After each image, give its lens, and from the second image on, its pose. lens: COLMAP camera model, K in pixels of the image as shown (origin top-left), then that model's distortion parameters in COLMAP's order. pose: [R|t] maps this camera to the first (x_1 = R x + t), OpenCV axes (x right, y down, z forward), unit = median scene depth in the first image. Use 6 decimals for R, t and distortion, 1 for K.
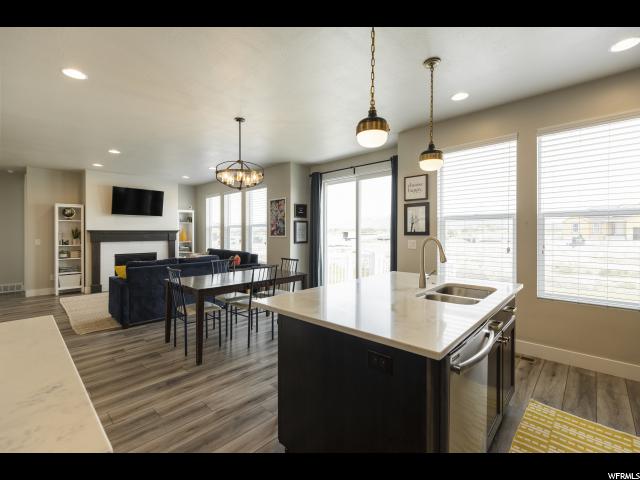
lens RADIAL K [[345.1, 0, 374.2], [0, 345.1, 230.2], [0, 0, 1]] dist [0.003080, 0.000180]
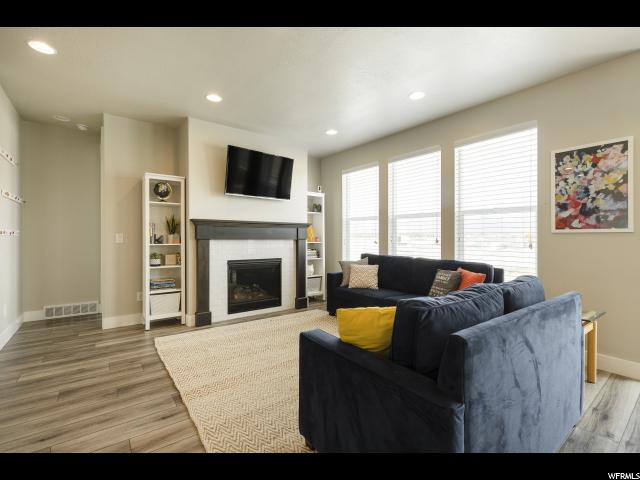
lens RADIAL K [[346.9, 0, 339.6], [0, 346.9, 239.5], [0, 0, 1]] dist [0.002919, 0.000946]
pose [[0.981830, 0.011739, -0.189400, -0.472037], [-0.009075, 0.999847, 0.014926, 0.023653], [0.189547, -0.012936, 0.981786, 0.470075]]
